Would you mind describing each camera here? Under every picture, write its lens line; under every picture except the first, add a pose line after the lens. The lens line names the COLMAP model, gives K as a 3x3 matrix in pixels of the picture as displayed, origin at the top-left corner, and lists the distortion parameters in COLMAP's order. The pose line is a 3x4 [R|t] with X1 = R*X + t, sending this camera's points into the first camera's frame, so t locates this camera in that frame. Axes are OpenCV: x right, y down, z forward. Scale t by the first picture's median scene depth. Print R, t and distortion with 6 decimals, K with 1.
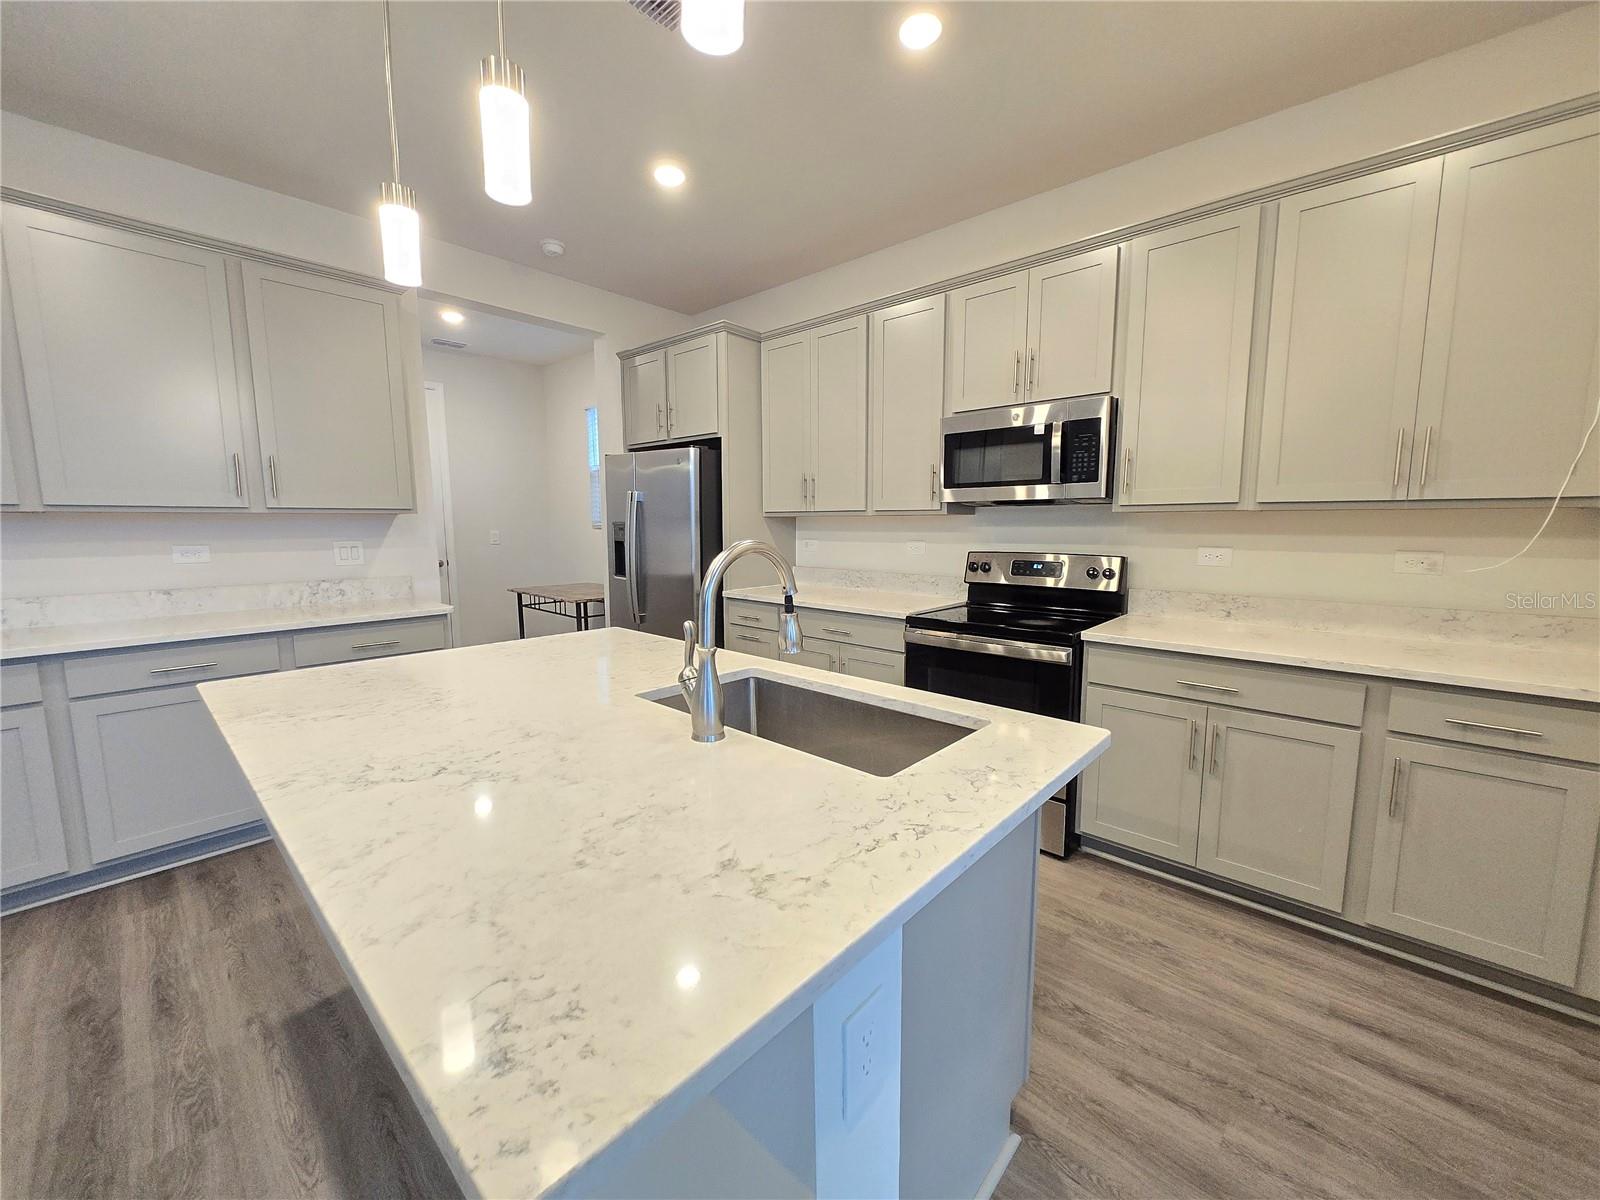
lens RADIAL K [[623.4, 0, 812.4], [0, 623.4, 593.4], [0, 0, 1]] dist [0.006905, -0.001220]
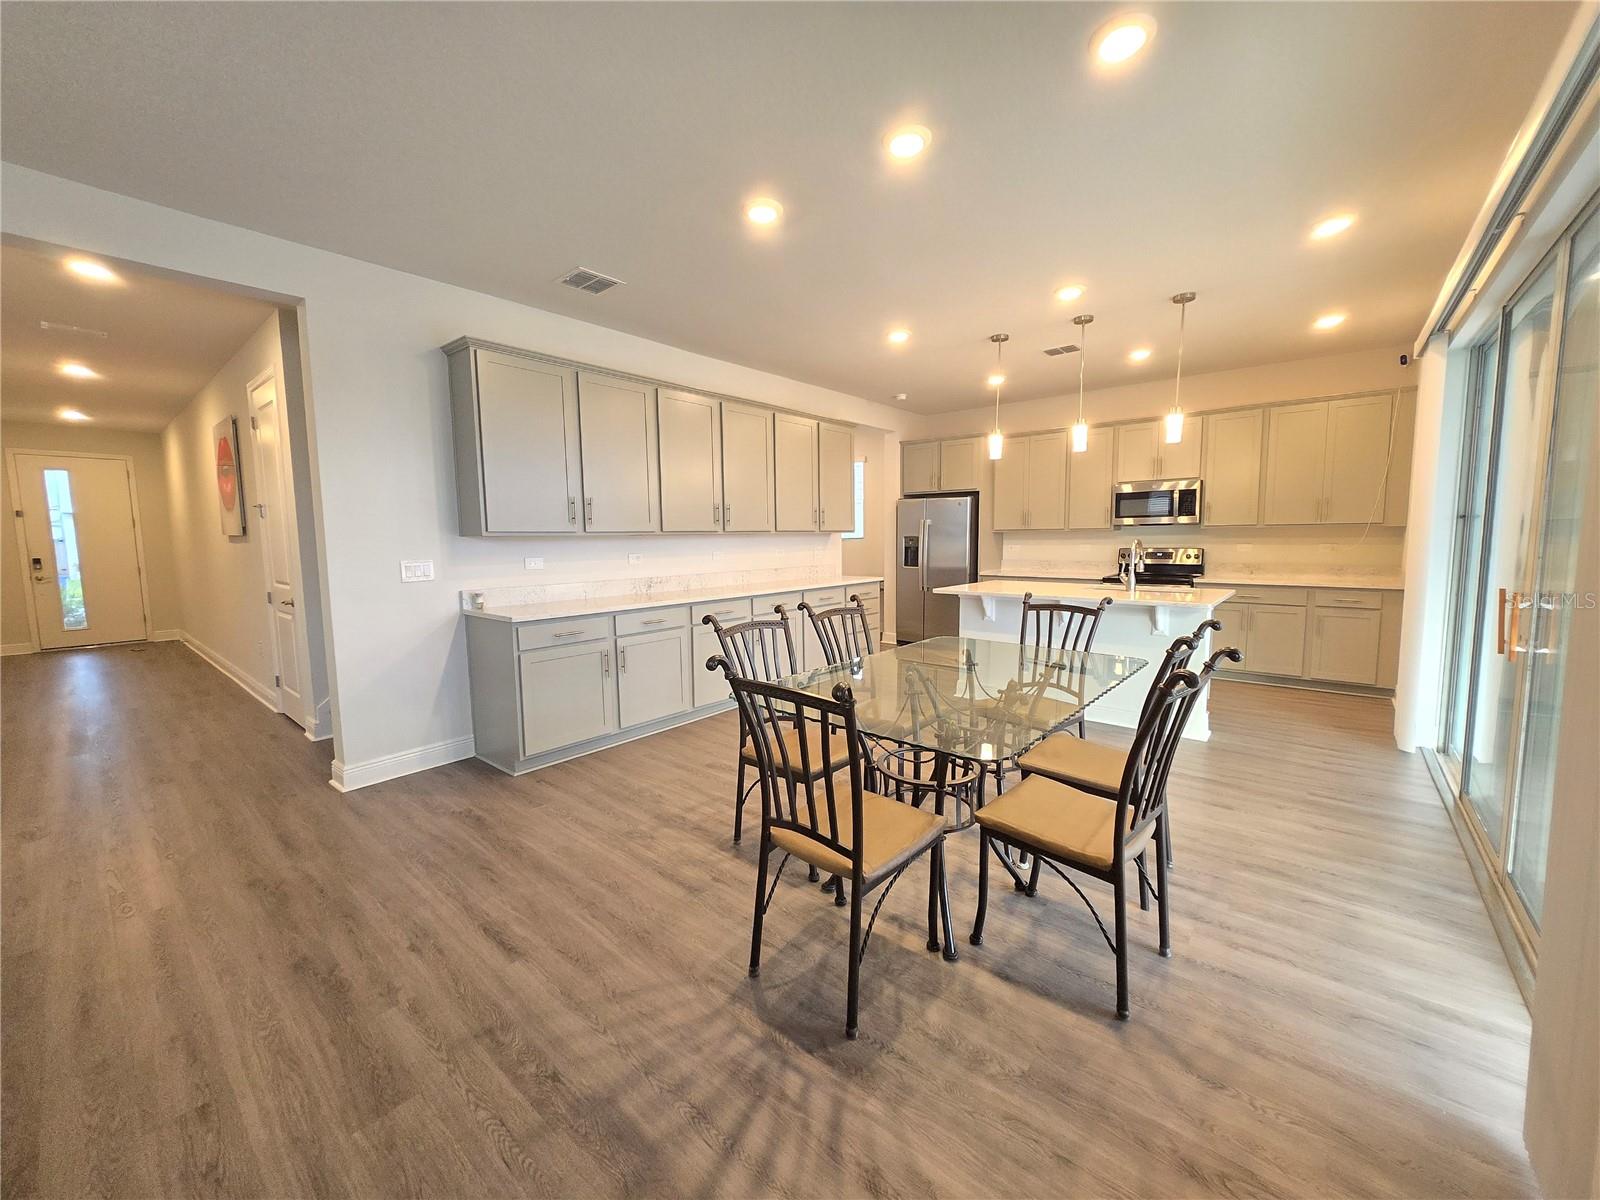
lens RADIAL K [[623.4, 0, 812.4], [0, 623.4, 593.4], [0, 0, 1]] dist [0.006905, -0.001220]
pose [[0.999521, -0.010299, 0.029175, -0.884124], [0.011106, 0.999557, -0.027626, 0.134502], [-0.028878, 0.027937, 0.999192, -1.086276]]
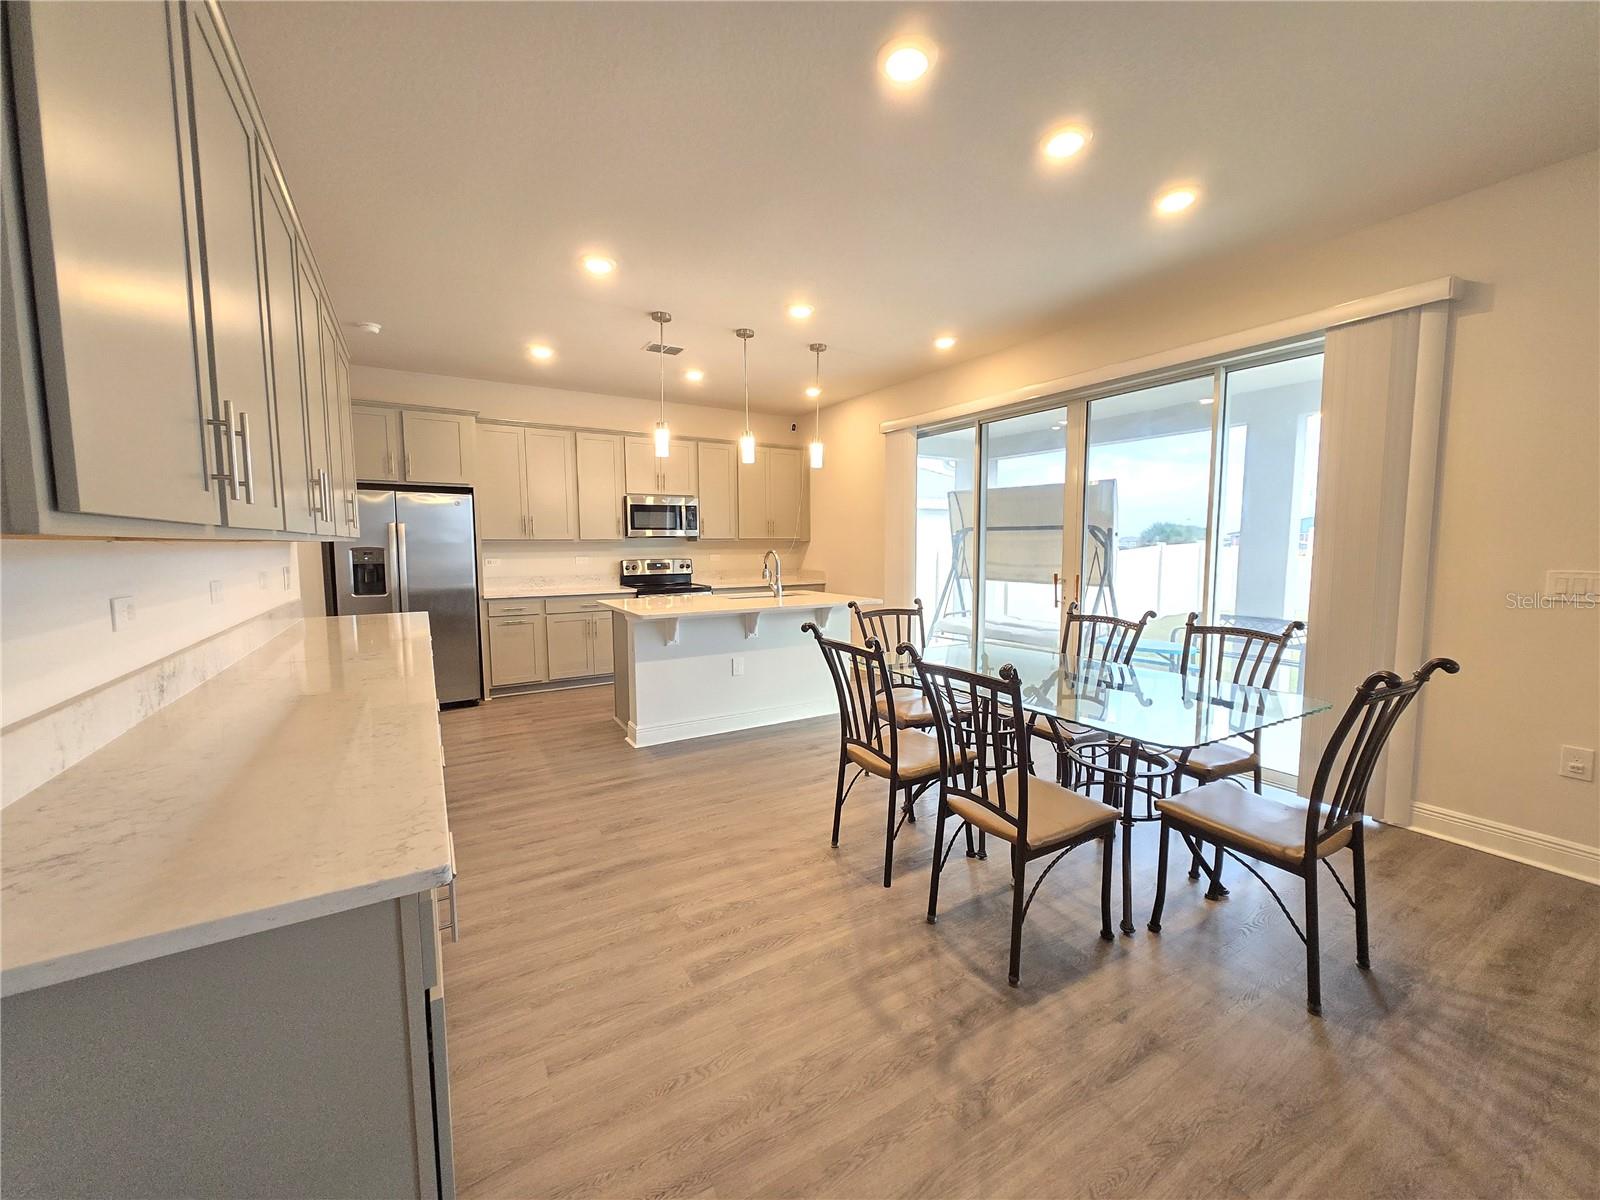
lens RADIAL K [[623.4, 0, 812.4], [0, 623.4, 593.4], [0, 0, 1]] dist [0.006905, -0.001220]
pose [[0.286429, -0.077584, 0.954955, -1.630314], [0.118949, 0.991884, 0.044907, 0.021453], [-0.950689, 0.100728, 0.293333, -0.166468]]
